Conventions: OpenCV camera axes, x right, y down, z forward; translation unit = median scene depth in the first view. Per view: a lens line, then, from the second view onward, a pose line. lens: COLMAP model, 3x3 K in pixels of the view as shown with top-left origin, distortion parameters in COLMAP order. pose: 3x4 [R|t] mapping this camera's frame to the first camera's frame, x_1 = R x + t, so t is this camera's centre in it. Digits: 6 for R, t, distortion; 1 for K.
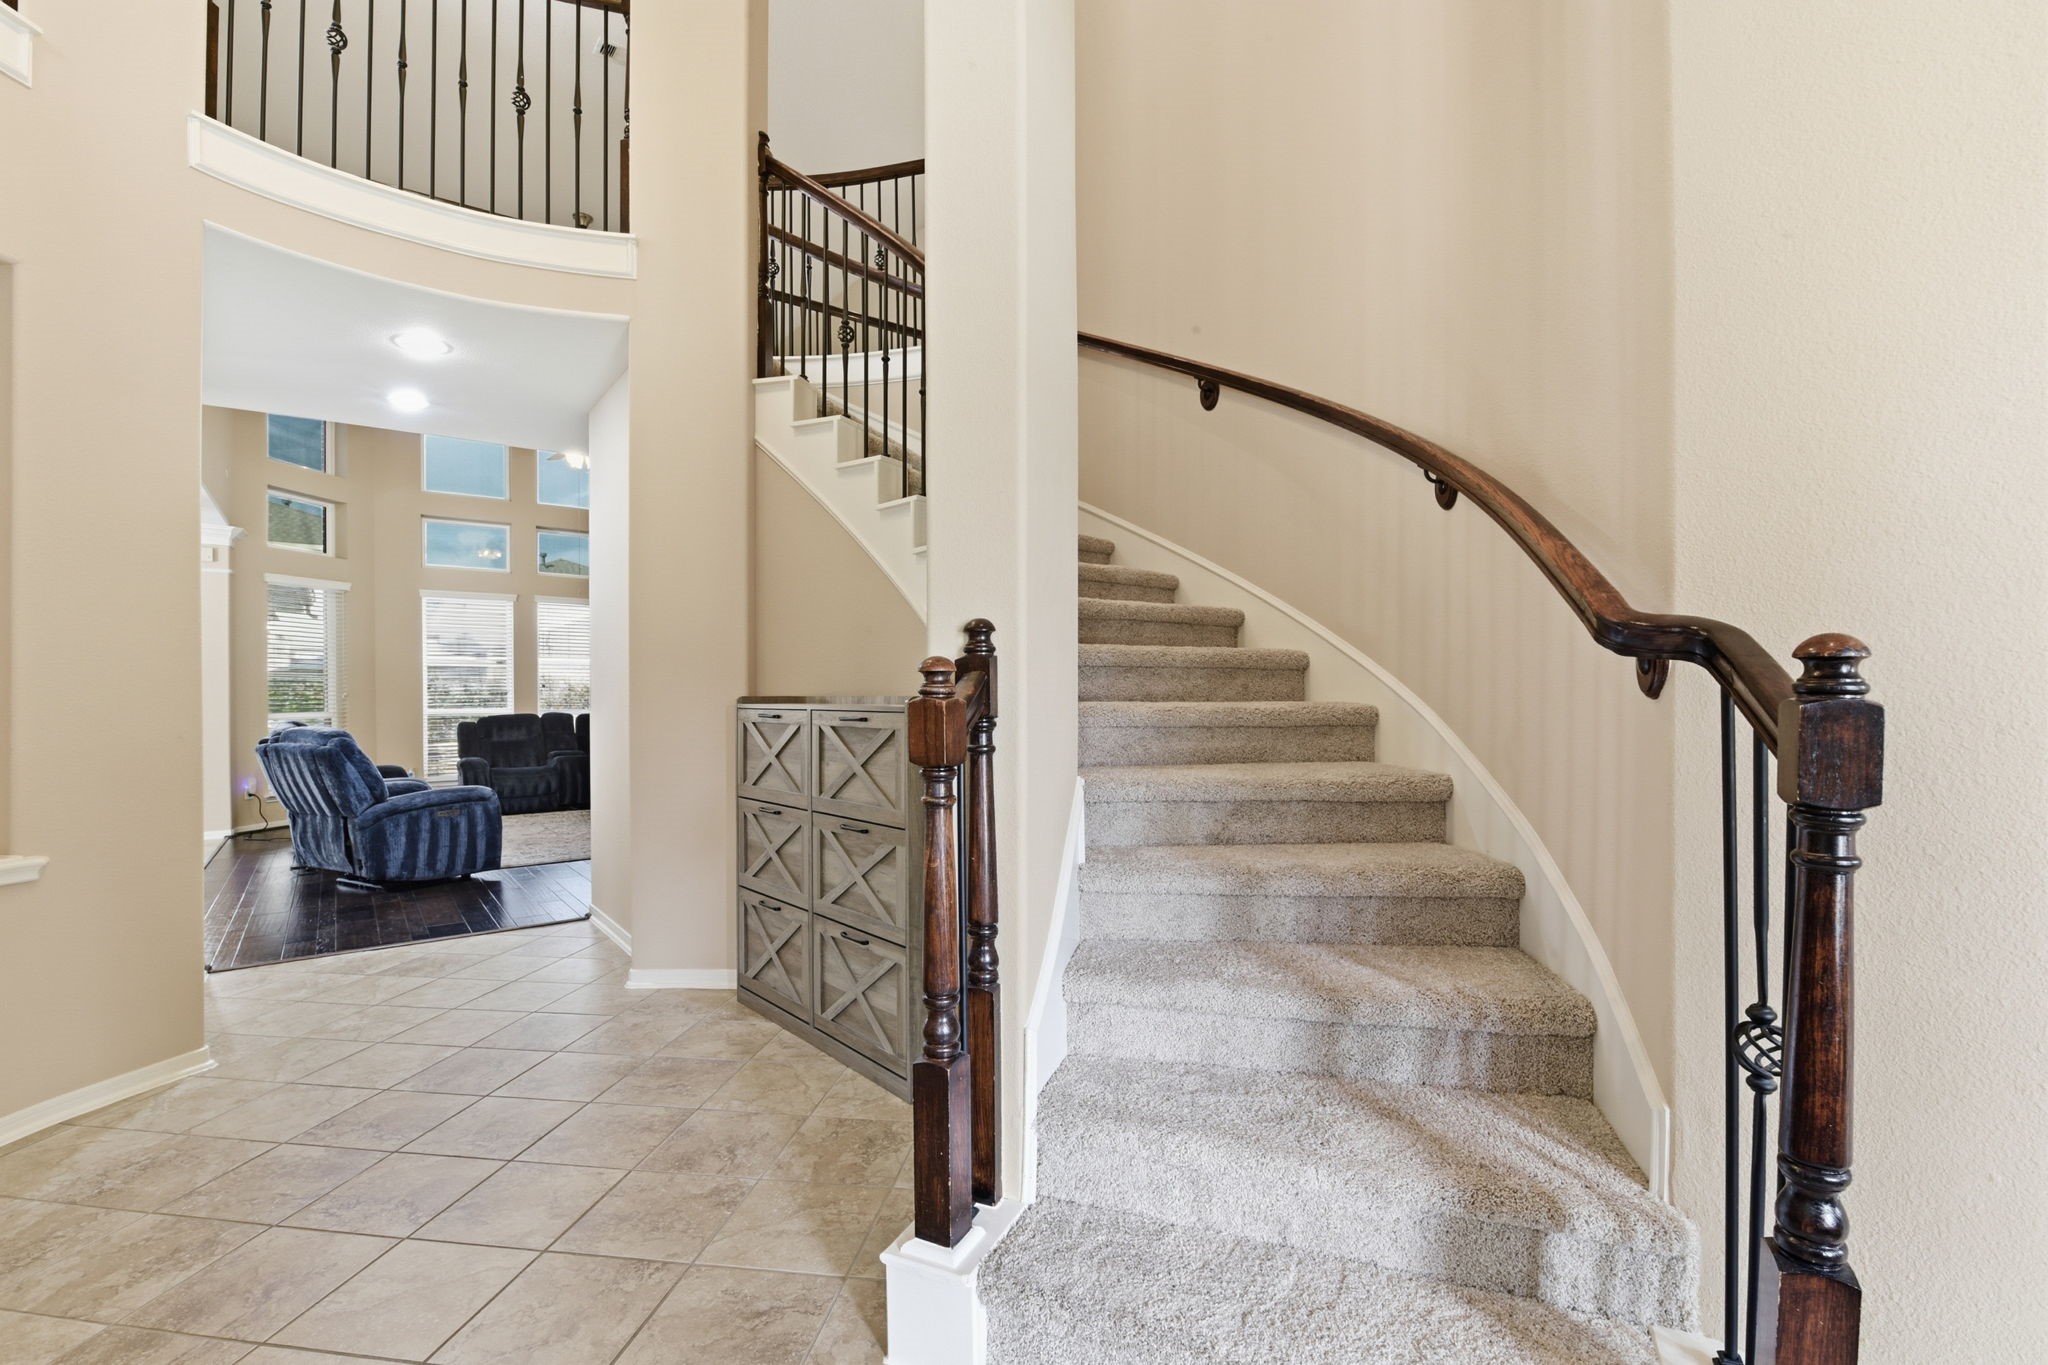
lens RADIAL K [[901.4, 0, 1033.9], [0, 901.4, 691.3], [0, 0, 1]] dist [-0.006568, -0.006375]
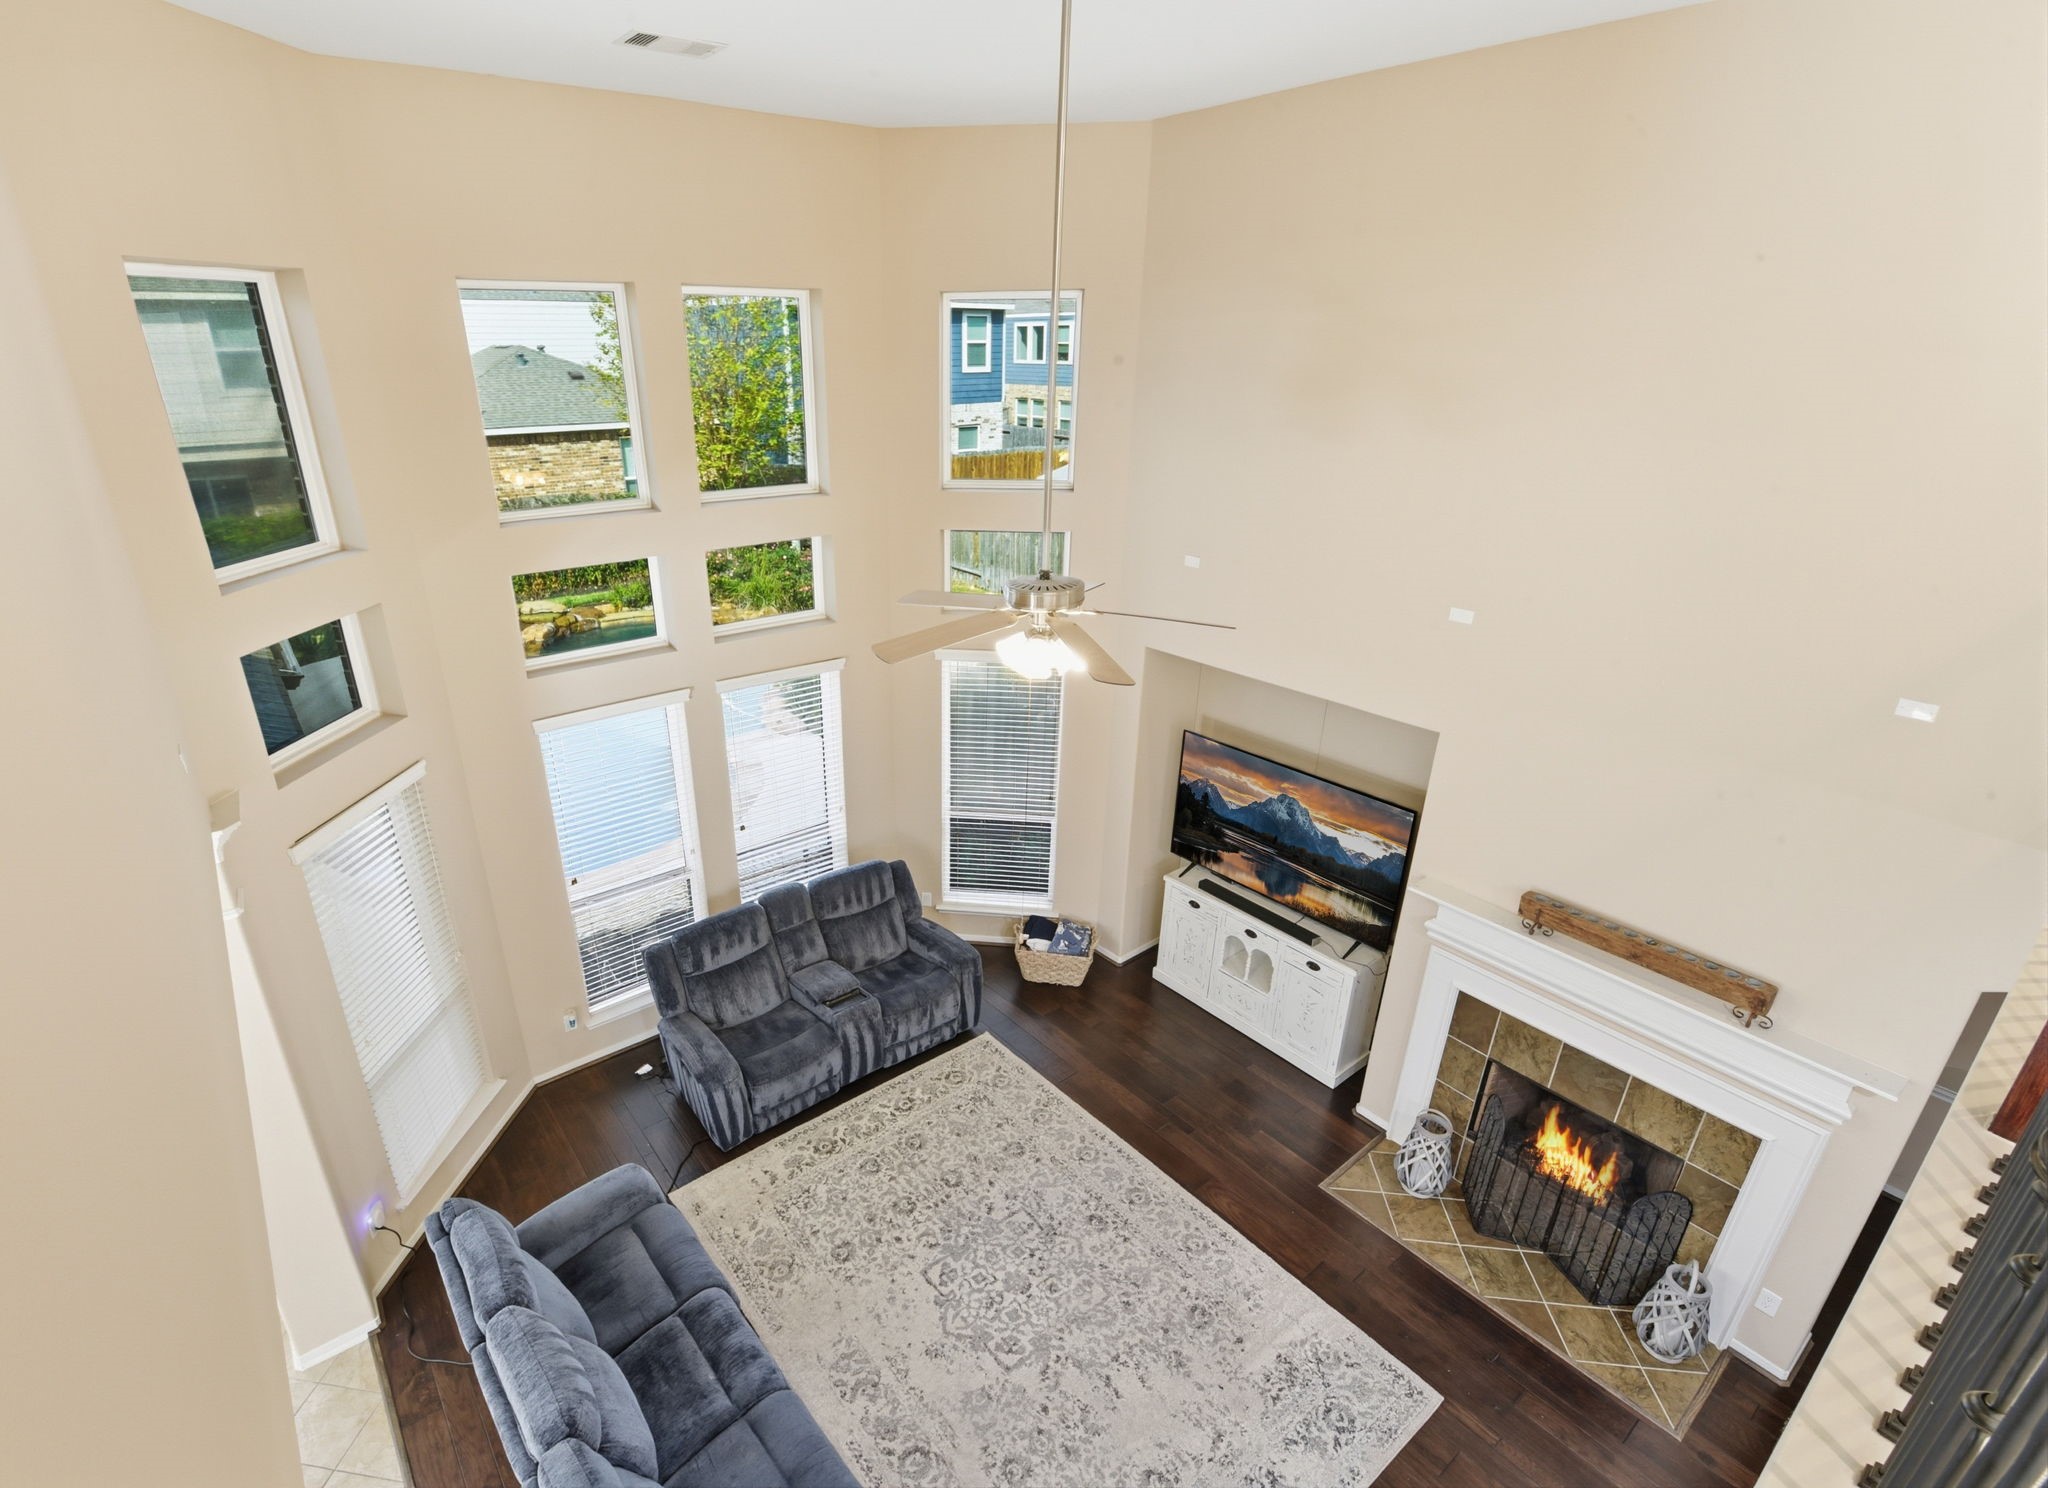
lens RADIAL K [[966.6, 0, 939.2], [0, 966.6, 763.3], [0, 0, 1]] dist [-0.020339, -0.002132]
pose [[0.999805, 0.010760, -0.016559, -0.462838], [-0.003272, 0.917195, 0.398426, -0.326817], [0.019475, -0.398294, 0.917051, 0.511450]]
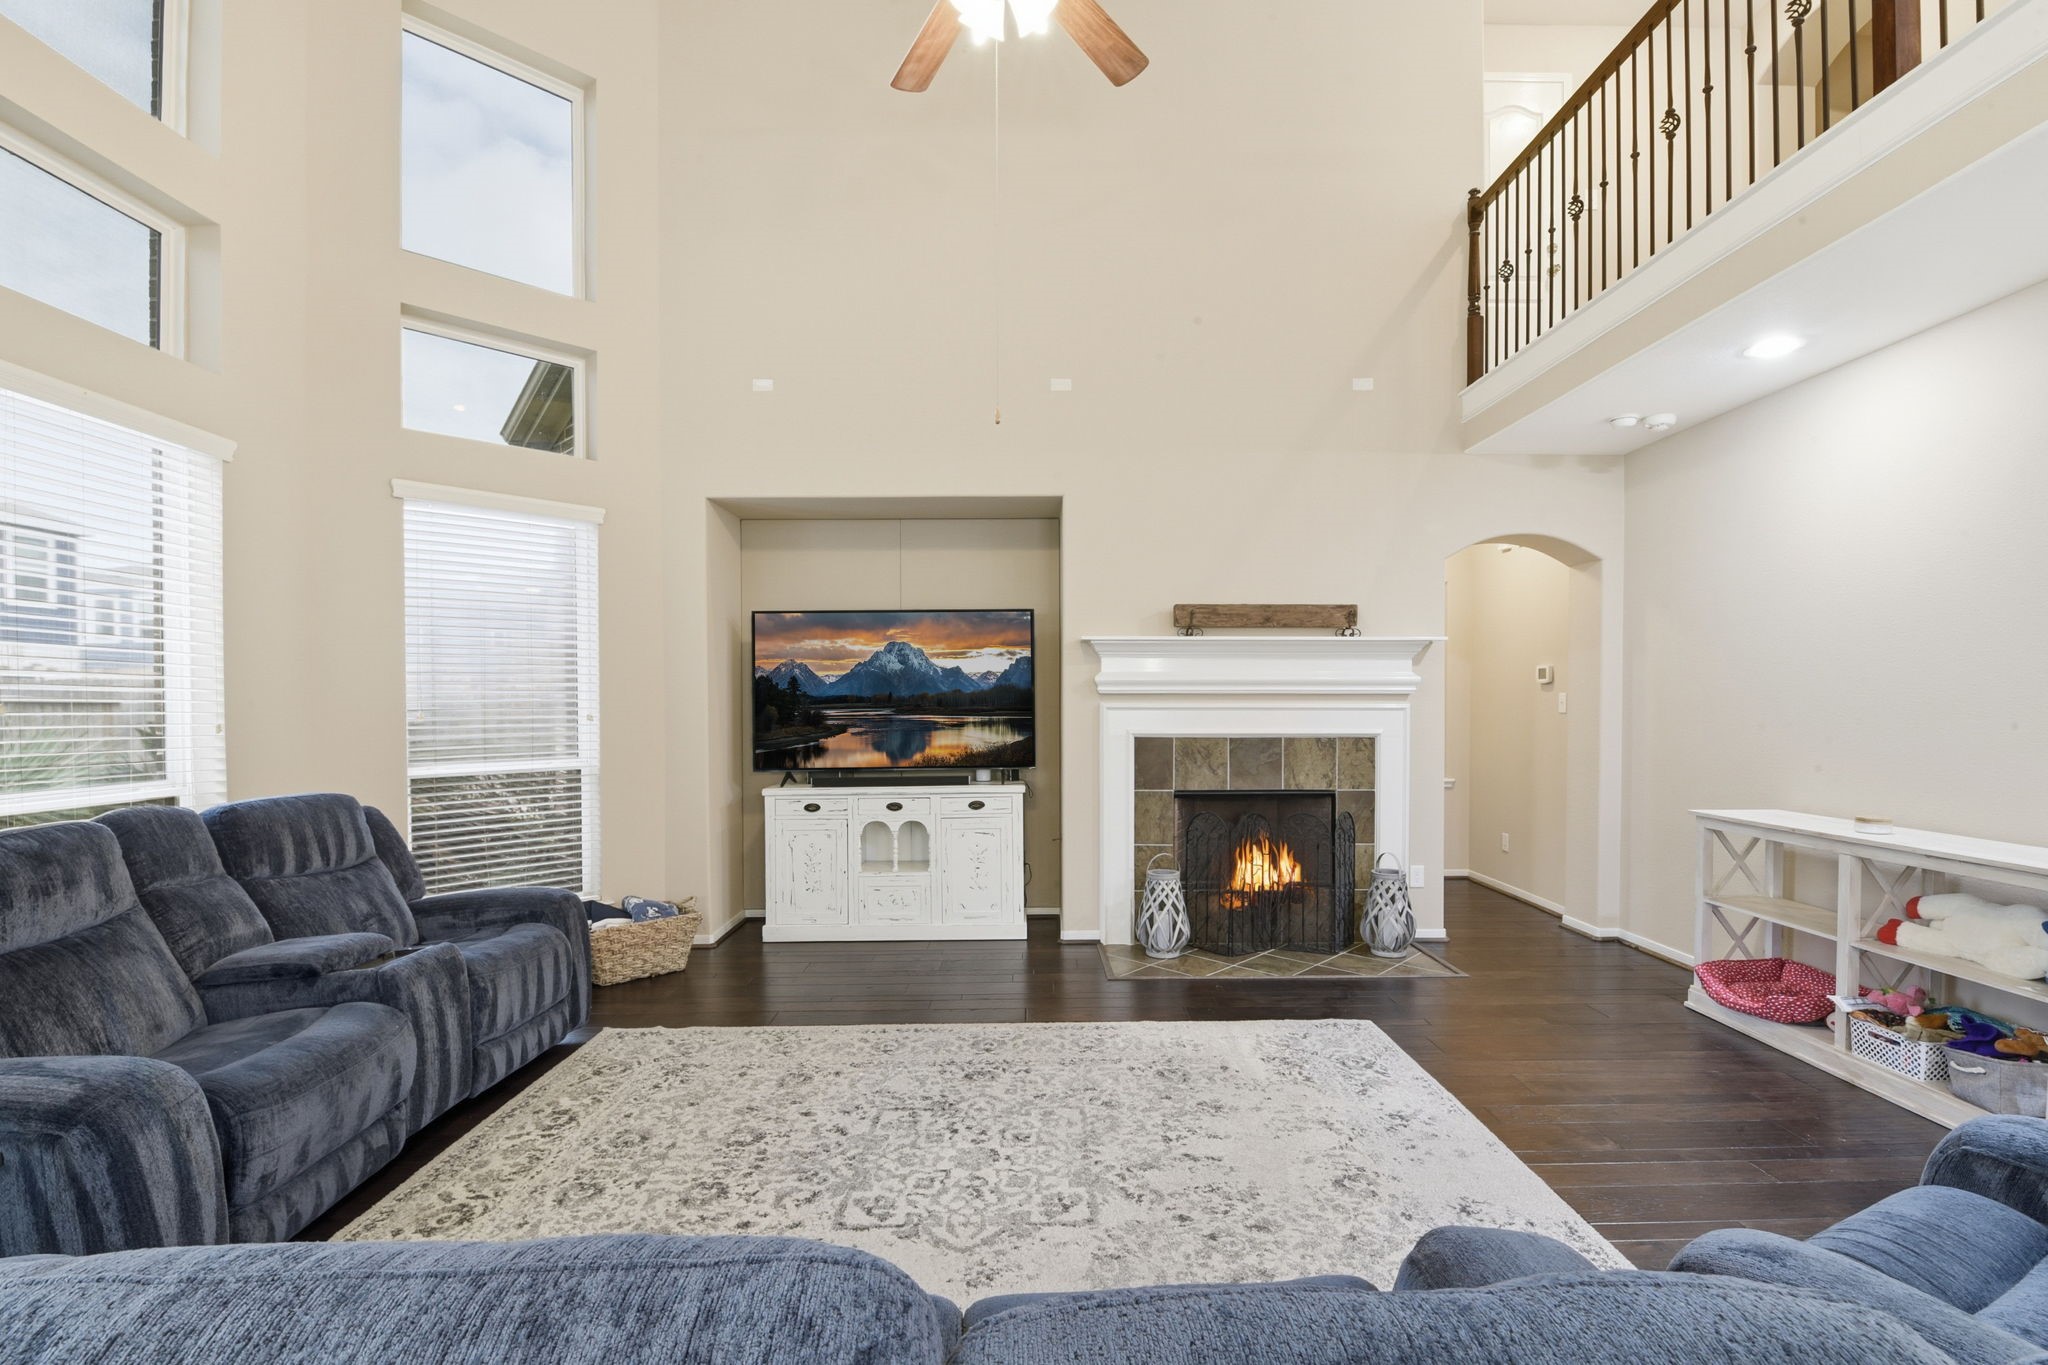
lens RADIAL K [[901.4, 0, 1029.6], [0, 901.4, 720.8], [0, 0, 1]] dist [-0.006568, -0.006375]
pose [[0.609712, -0.012025, 0.792532, -0.638386], [-0.006031, 0.999786, 0.019810, -0.010752], [-0.792600, -0.016858, 0.609509, 0.689078]]
